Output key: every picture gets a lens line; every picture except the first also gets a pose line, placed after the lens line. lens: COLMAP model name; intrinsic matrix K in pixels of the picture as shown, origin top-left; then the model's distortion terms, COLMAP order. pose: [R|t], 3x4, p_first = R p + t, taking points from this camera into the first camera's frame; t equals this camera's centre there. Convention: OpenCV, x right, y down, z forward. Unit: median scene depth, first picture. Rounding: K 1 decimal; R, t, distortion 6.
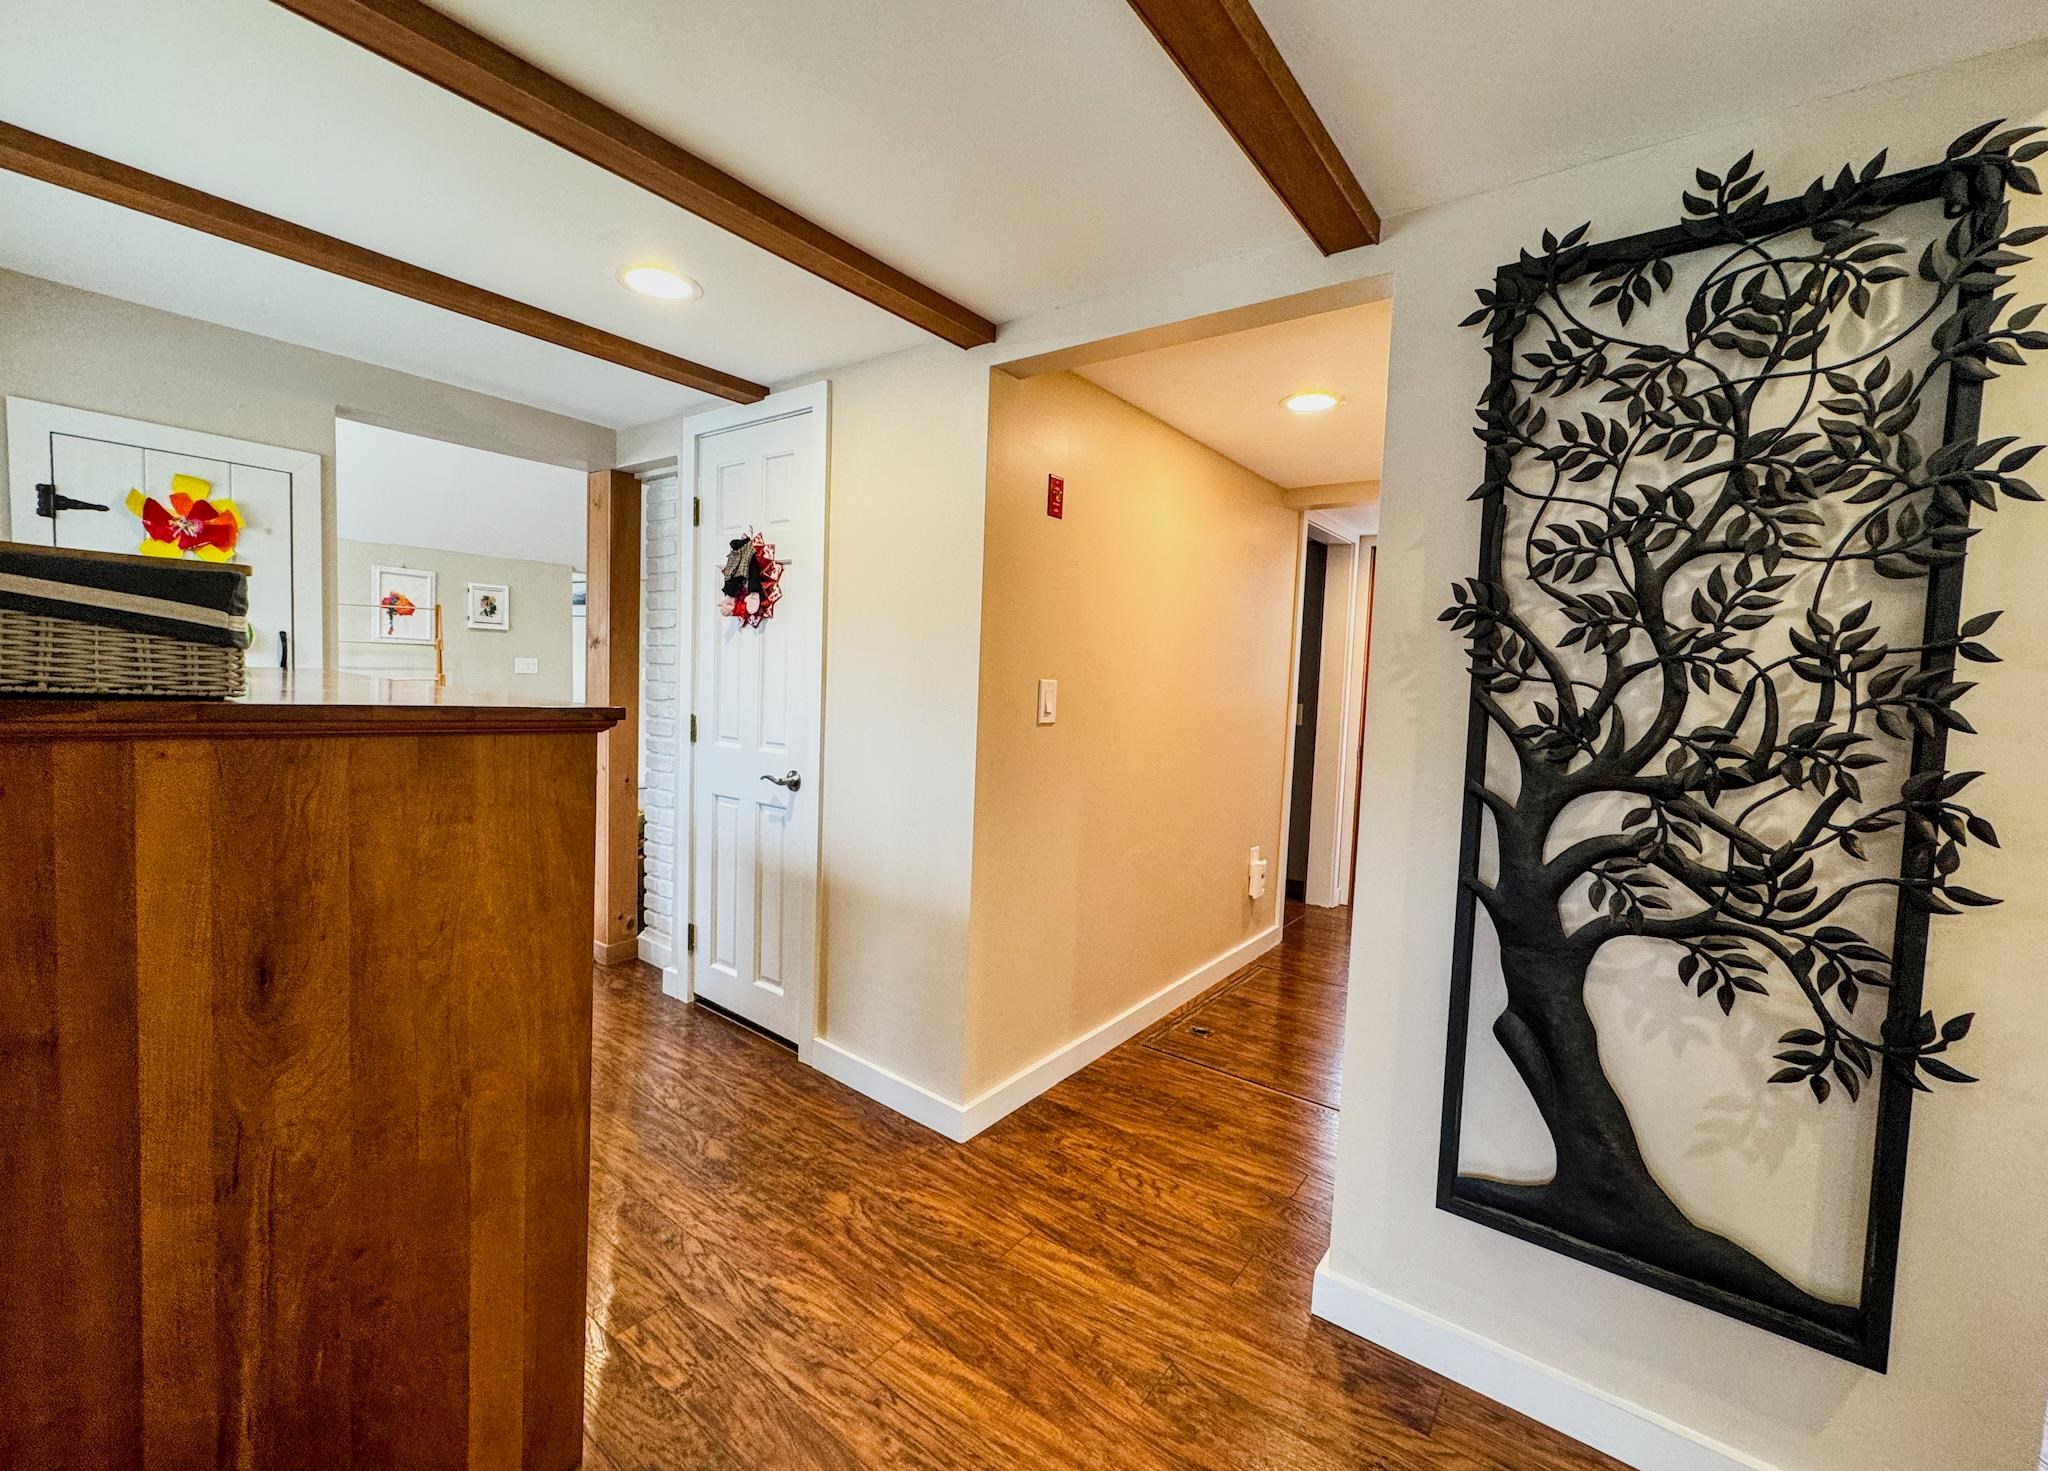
lens RADIAL K [[847.2, 0, 1027.2], [0, 847.2, 734.4], [0, 0, 1]] dist [-0.005098, 0.000367]
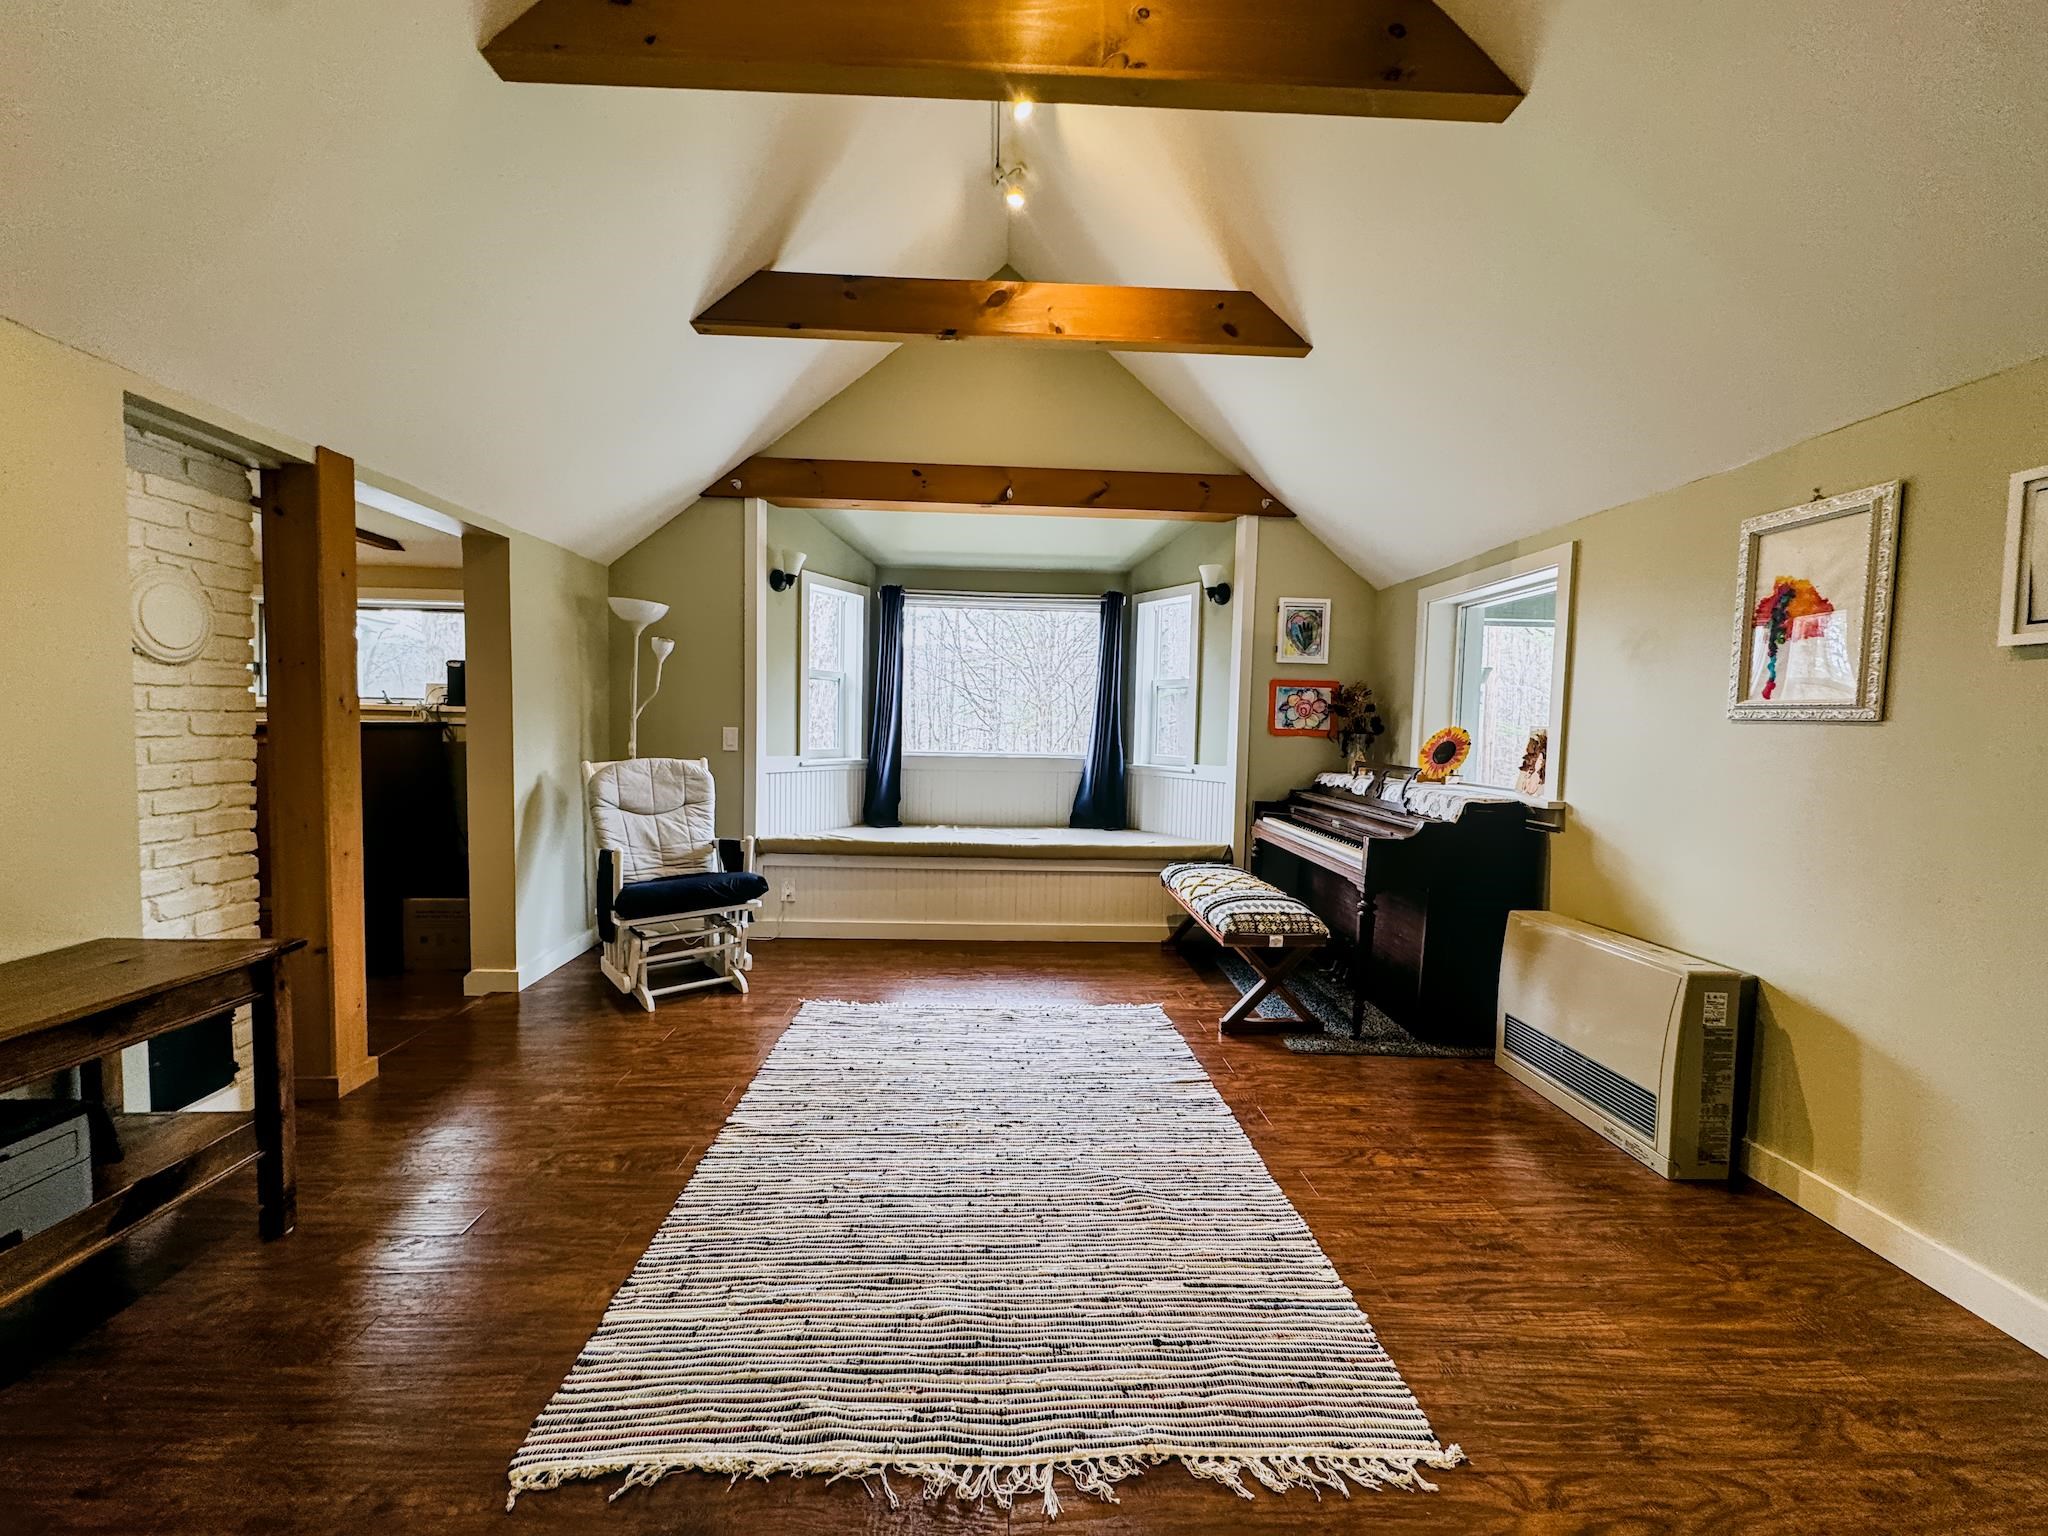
lens RADIAL K [[820.3, 0, 1037.0], [0, 820.3, 764.8], [0, 0, 1]] dist [-0.001878, -0.000658]
pose [[-0.768930, -0.030762, -0.638592, -1.024699], [-0.098024, 0.992704, 0.070211, -0.298711], [0.631773, 0.116585, -0.766336, 3.860606]]
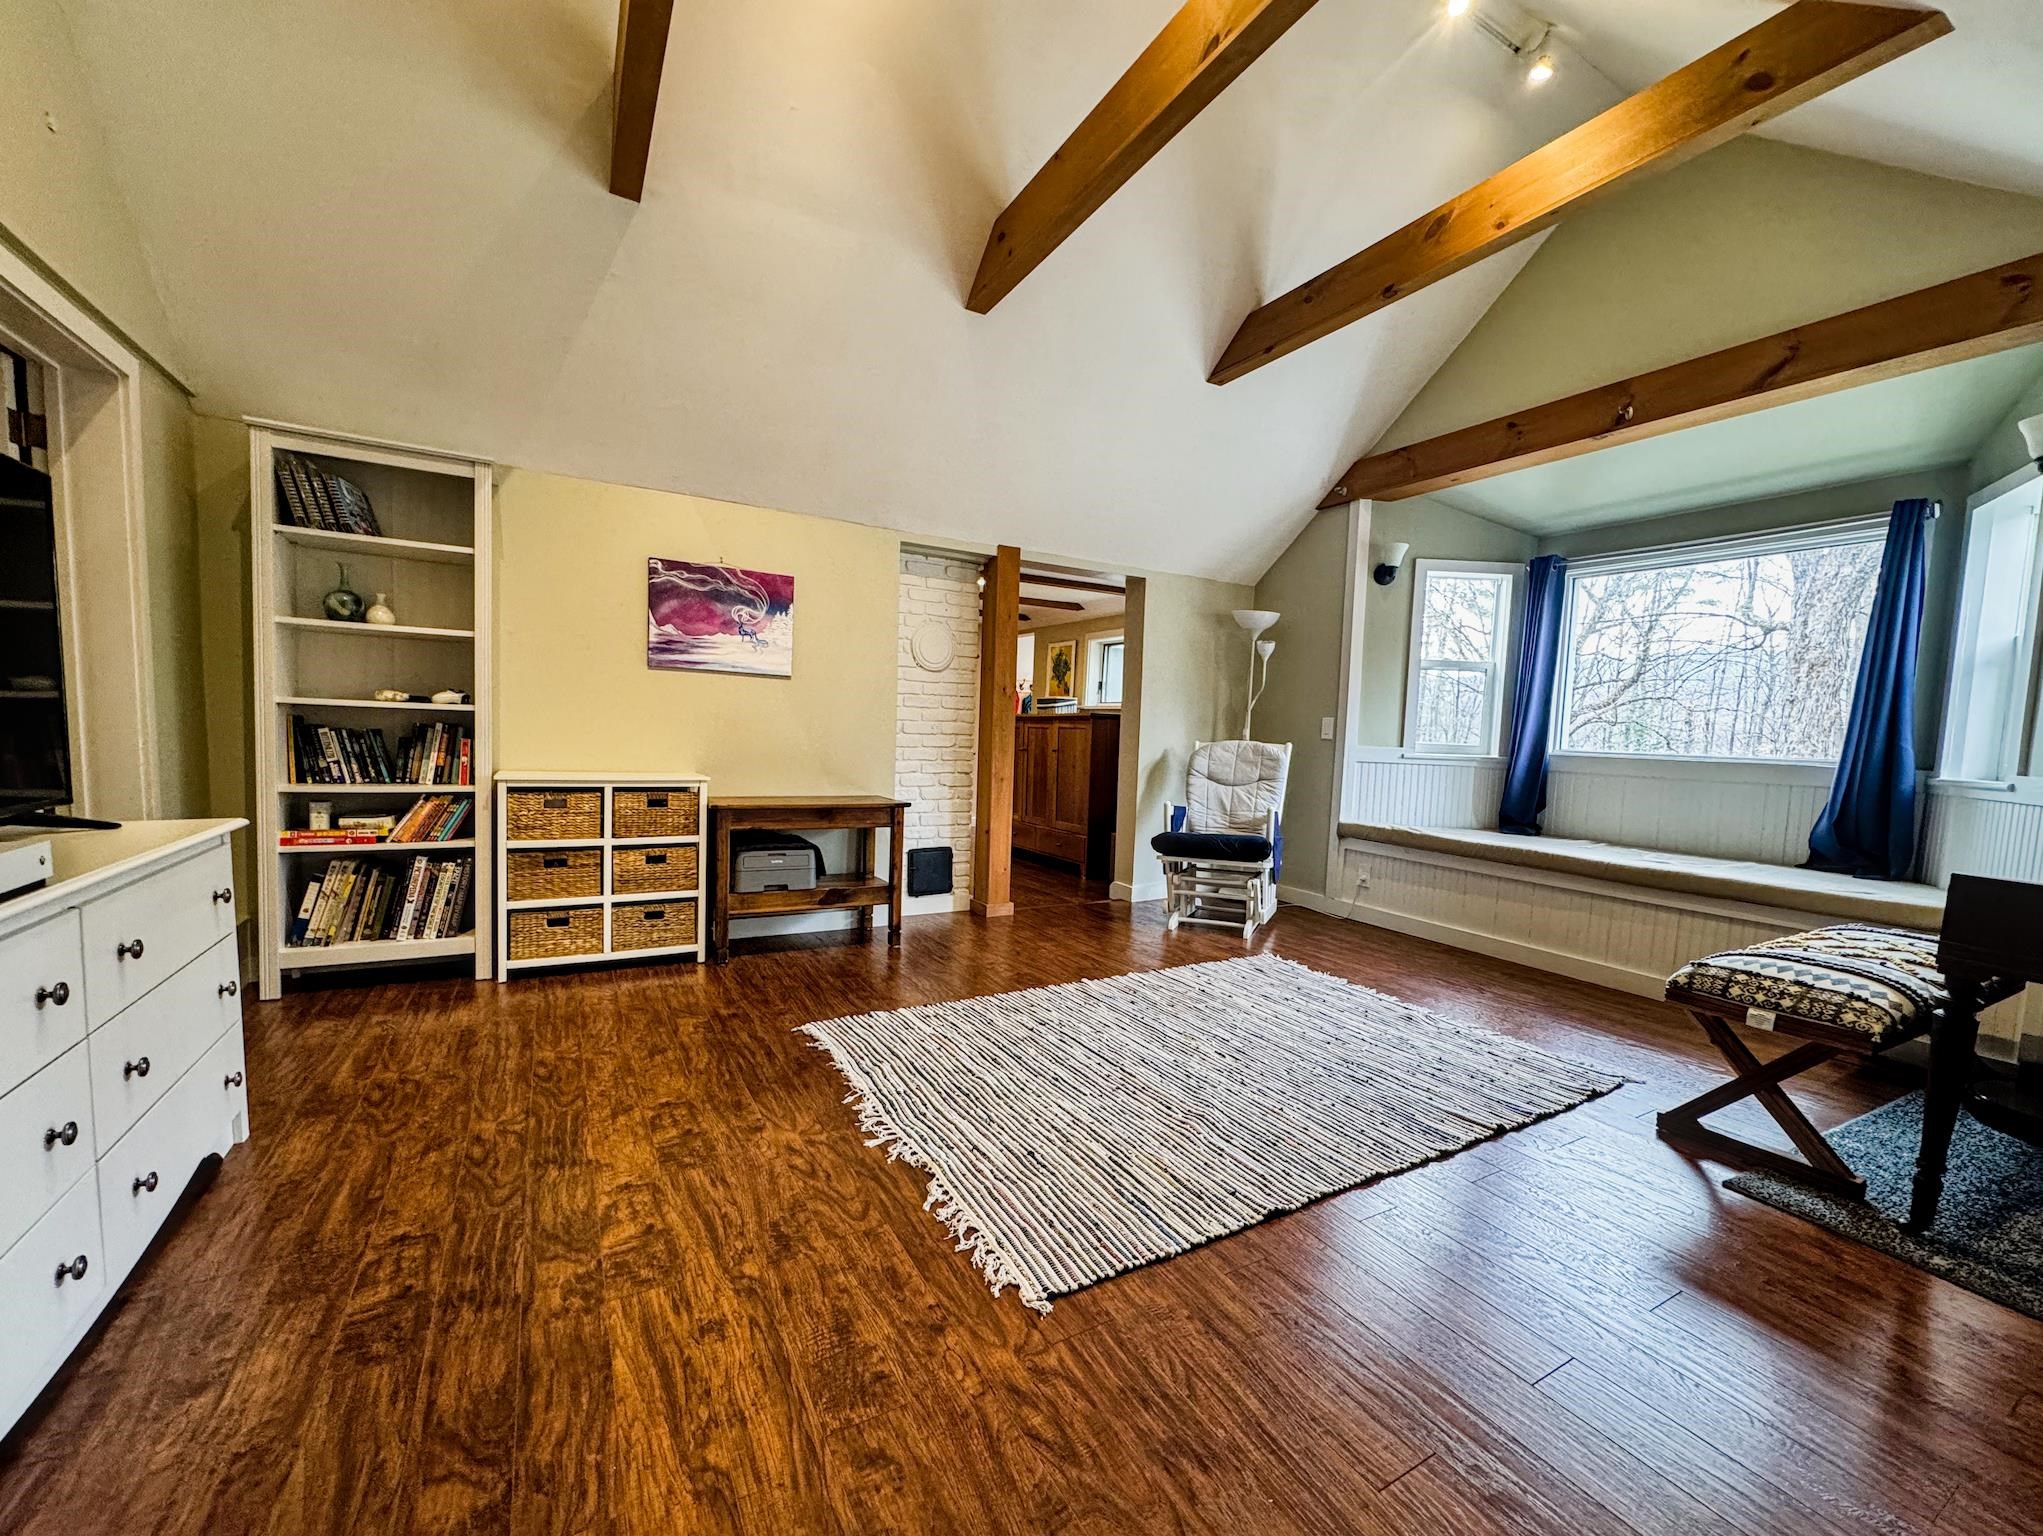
lens RADIAL K [[838.9, 0, 1027.6], [0, 838.9, 796.7], [0, 0, 1]] dist [-0.000212, -0.000367]
pose [[-0.914333, -0.108982, 0.390023, -2.082479], [-0.049841, 0.986070, 0.158690, -0.279076], [-0.401884, 0.125657, -0.907028, 4.293820]]
